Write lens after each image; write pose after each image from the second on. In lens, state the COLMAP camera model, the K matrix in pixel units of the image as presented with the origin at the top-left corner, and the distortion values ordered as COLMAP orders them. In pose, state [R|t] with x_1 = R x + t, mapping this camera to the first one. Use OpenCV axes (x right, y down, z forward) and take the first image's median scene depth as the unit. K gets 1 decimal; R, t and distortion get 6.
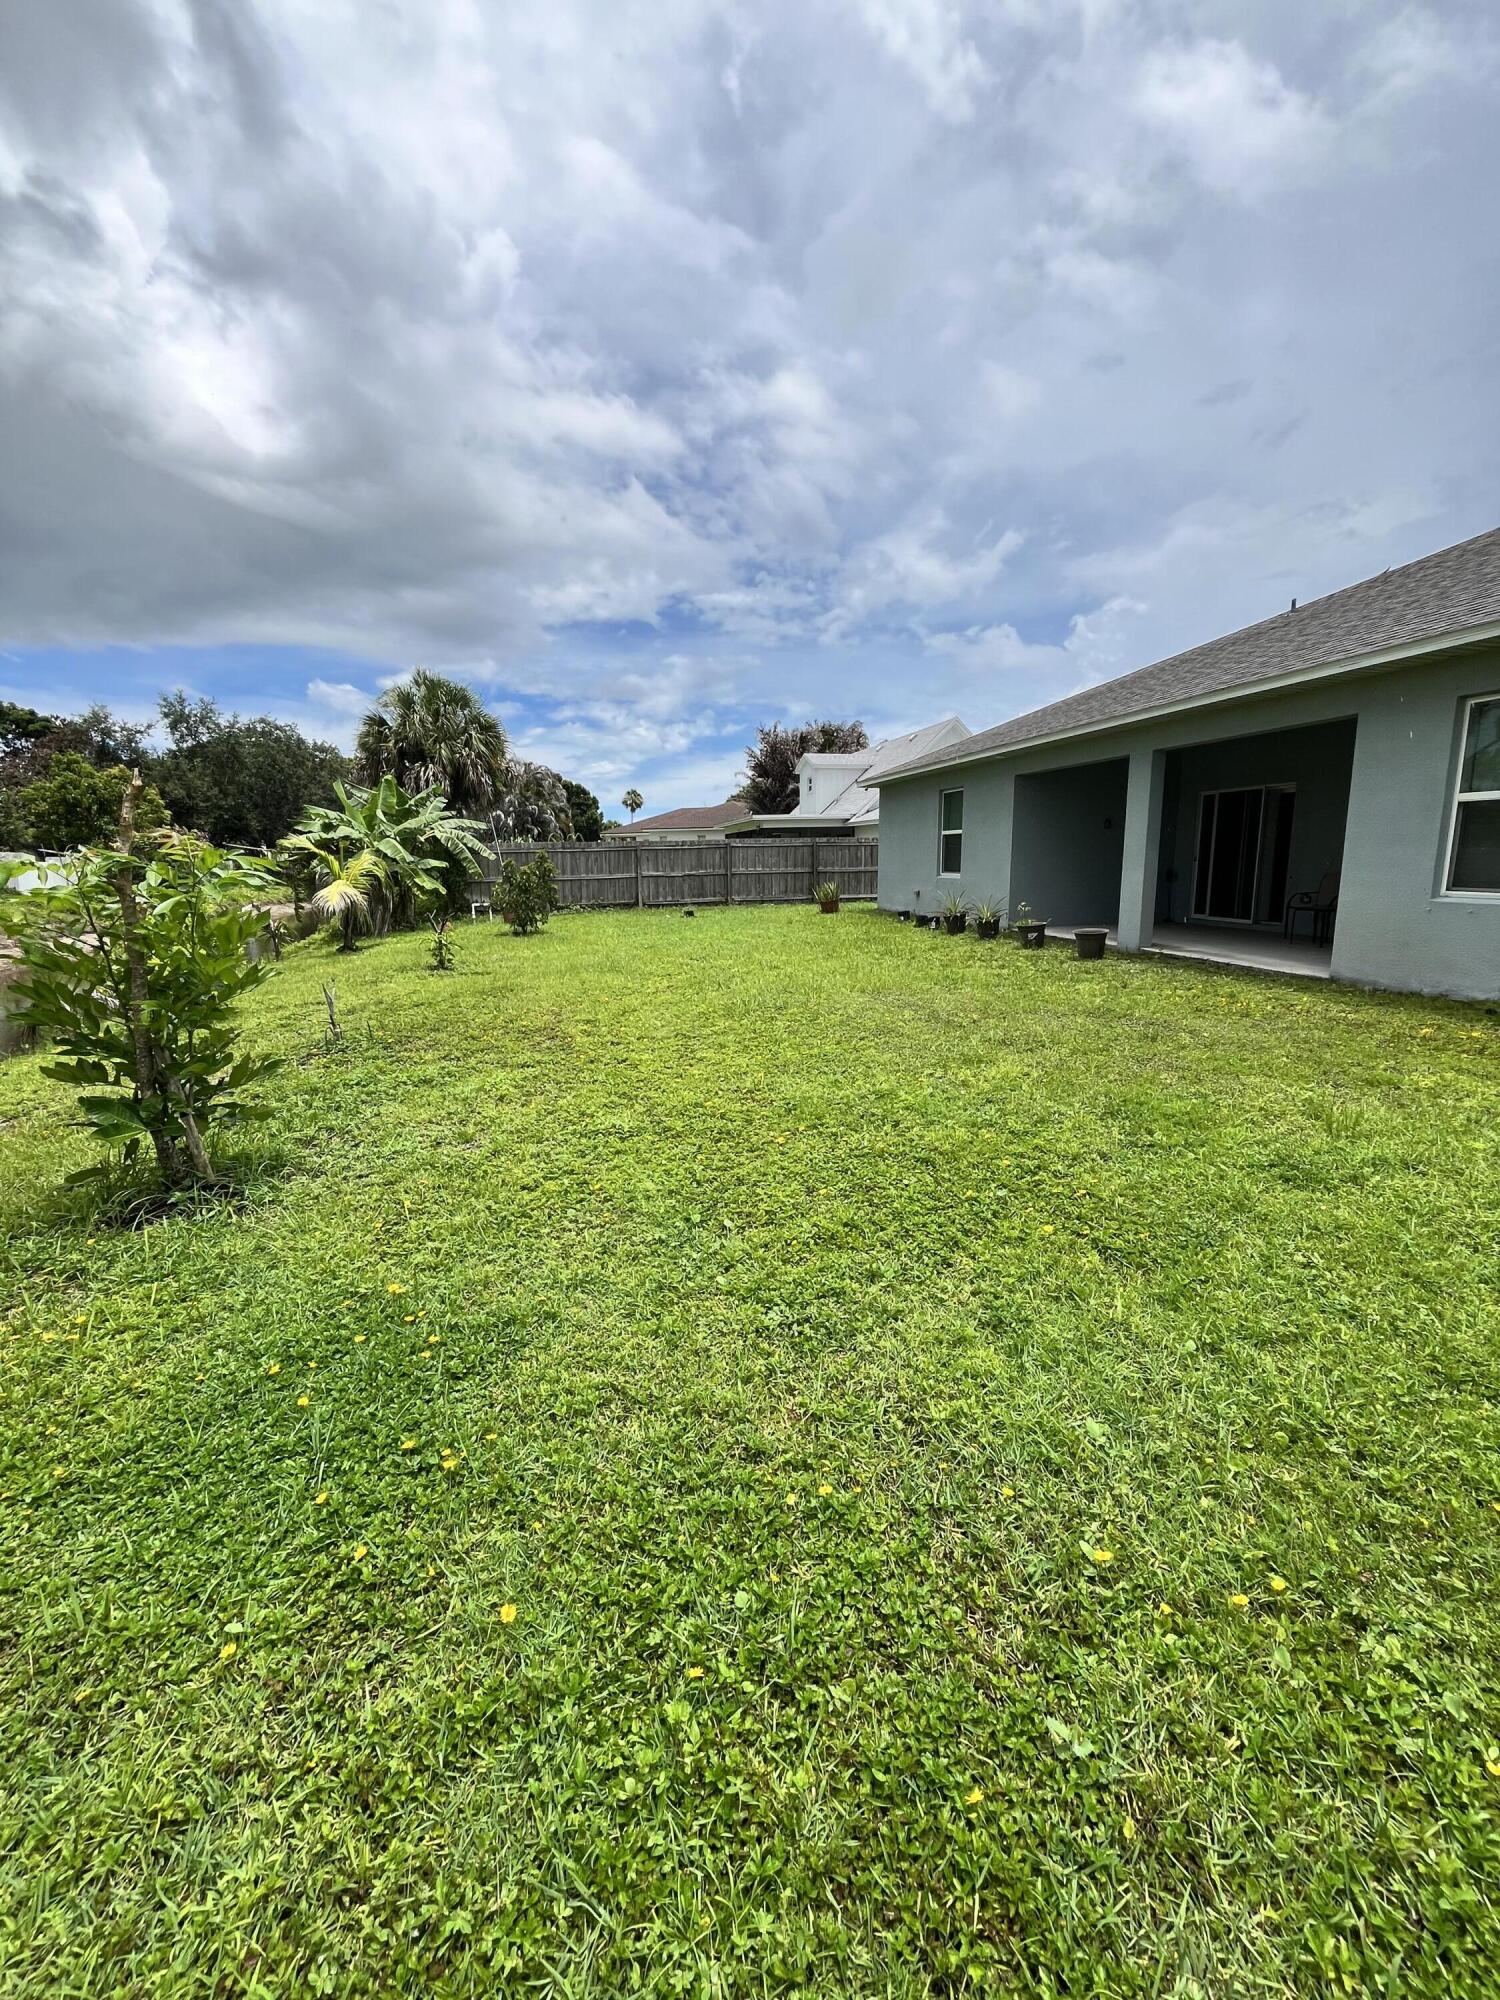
lens RADIAL K [[810.9, 0, 750.1], [0, 810.9, 994.1], [0, 0, 1]] dist [-0.005027, 0.000076]
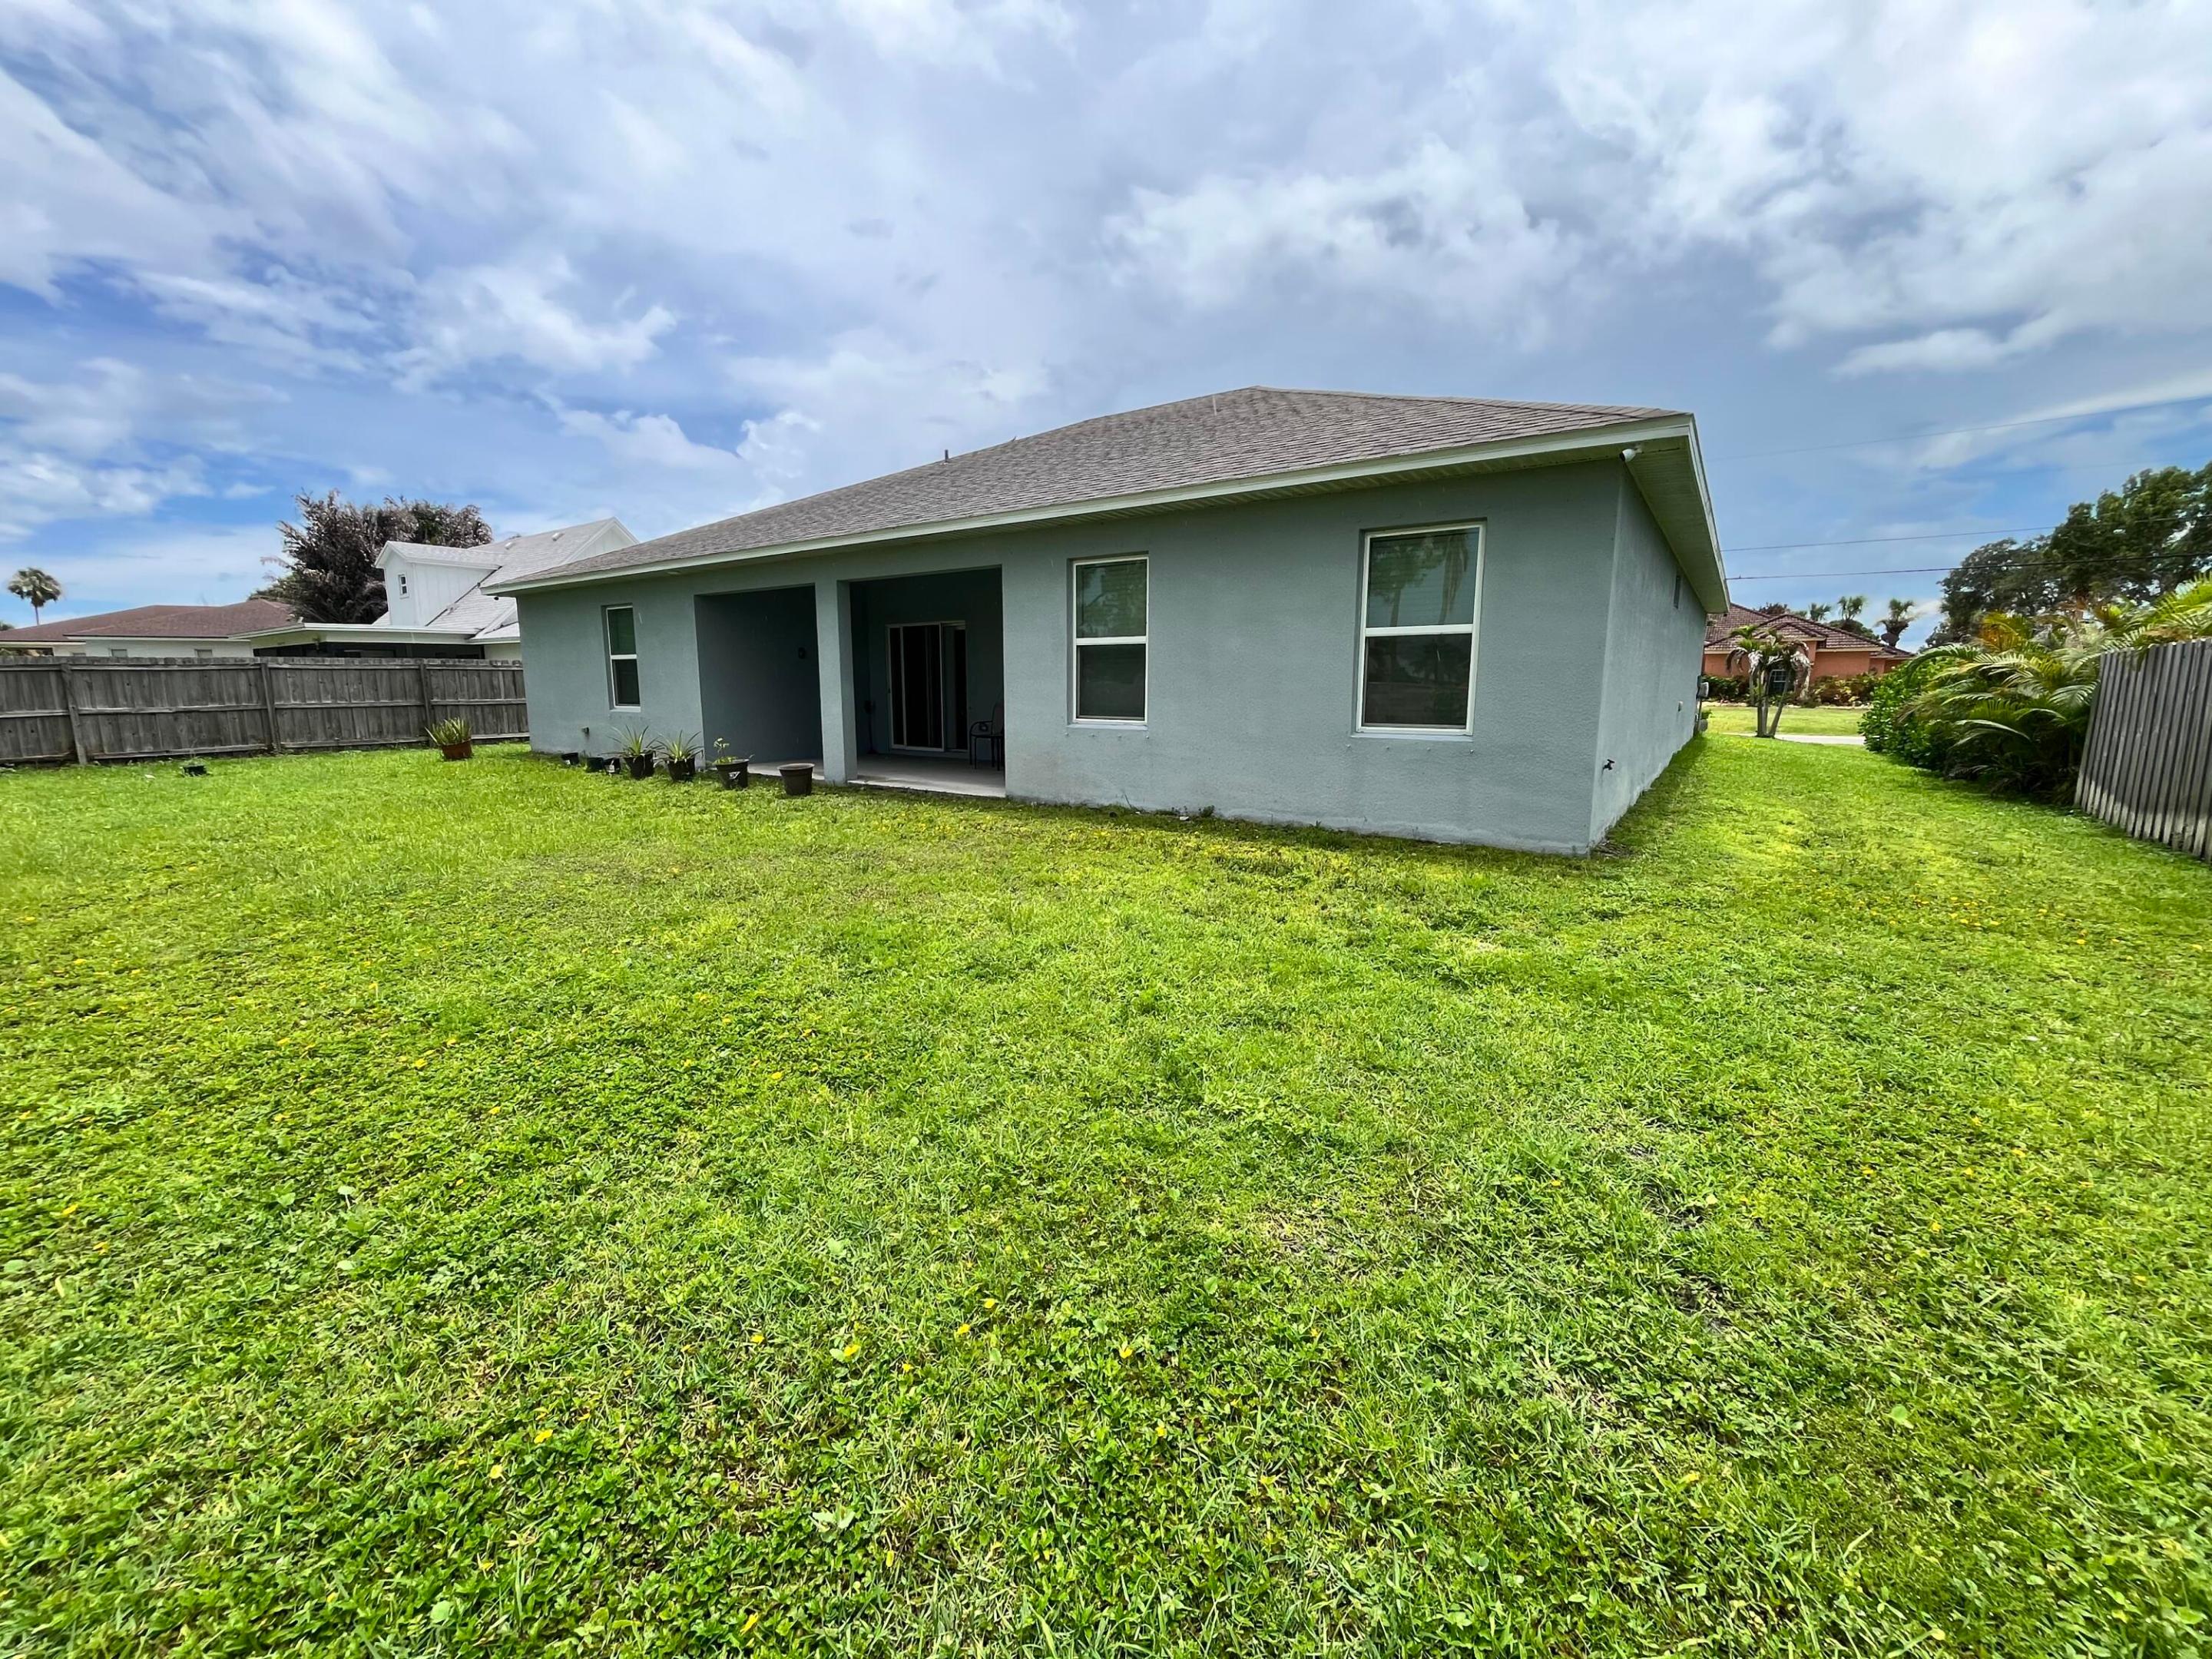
lens RADIAL K [[897.4, 0, 1096.7], [0, 897.4, 833.2], [0, 0, 1]] dist [-0.002560, -0.000252]
pose [[0.754037, -0.098307, 0.649434, -0.010188], [0.101802, 0.994280, 0.032310, 0.005638], [-0.648895, 0.041751, 0.759731, -0.070880]]
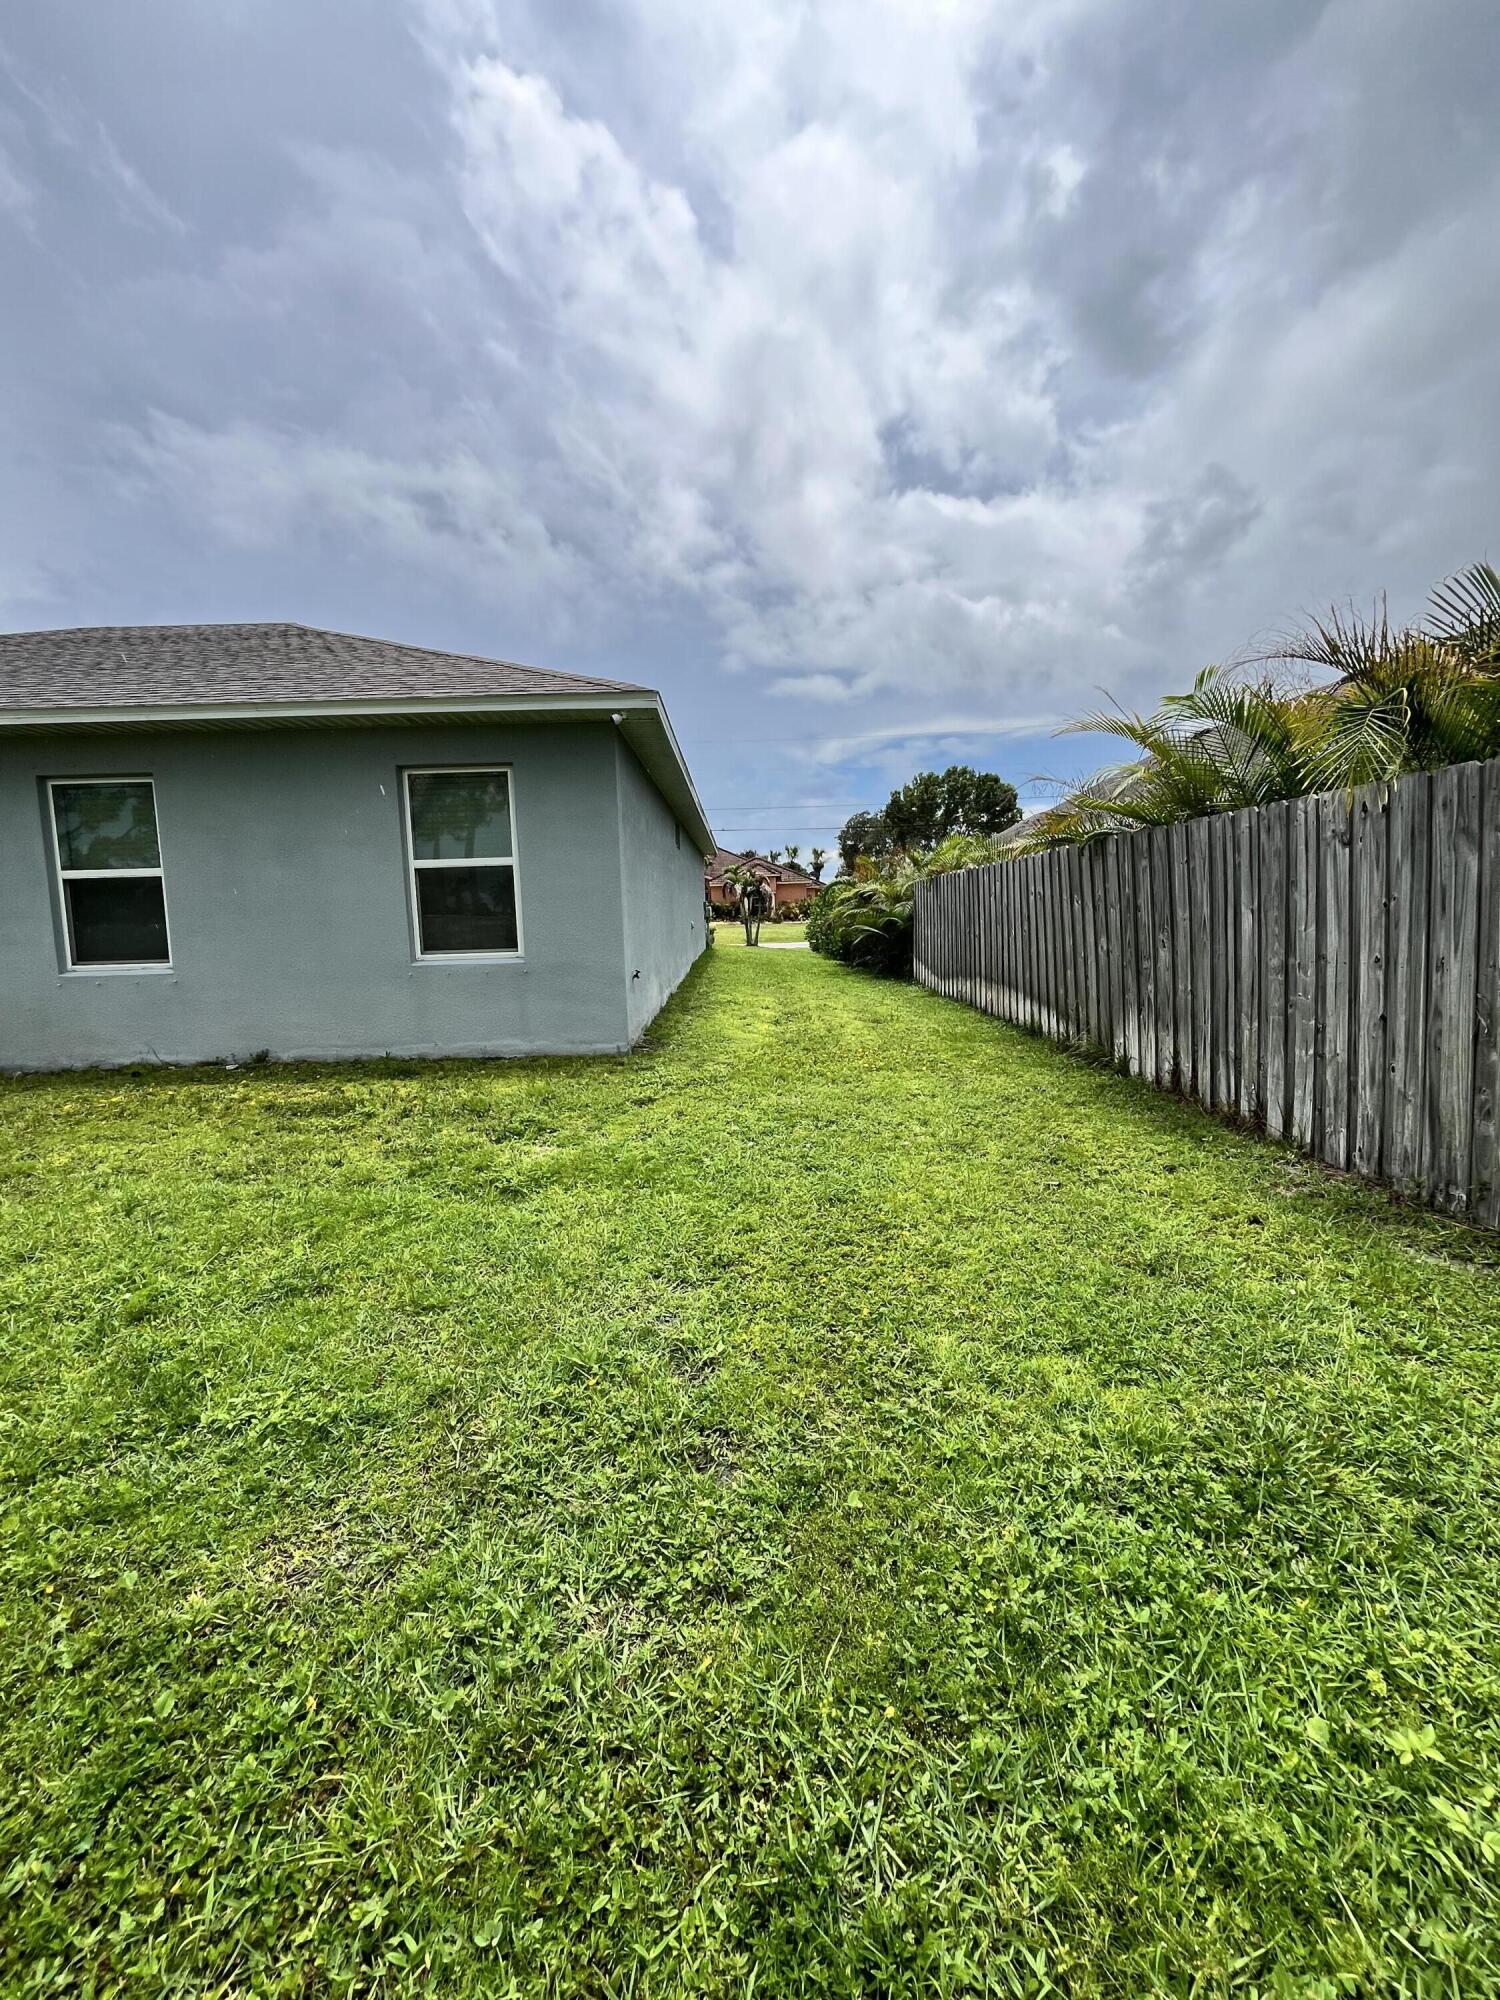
lens RADIAL K [[810.9, 0, 750.1], [0, 810.9, 994.1], [0, 0, 1]] dist [-0.005027, 0.000076]
pose [[0.221691, -0.099778, 0.969999, 0.136691], [0.189561, 0.980184, 0.057502, 0.020169], [-0.956514, 0.171126, 0.236212, -0.089932]]
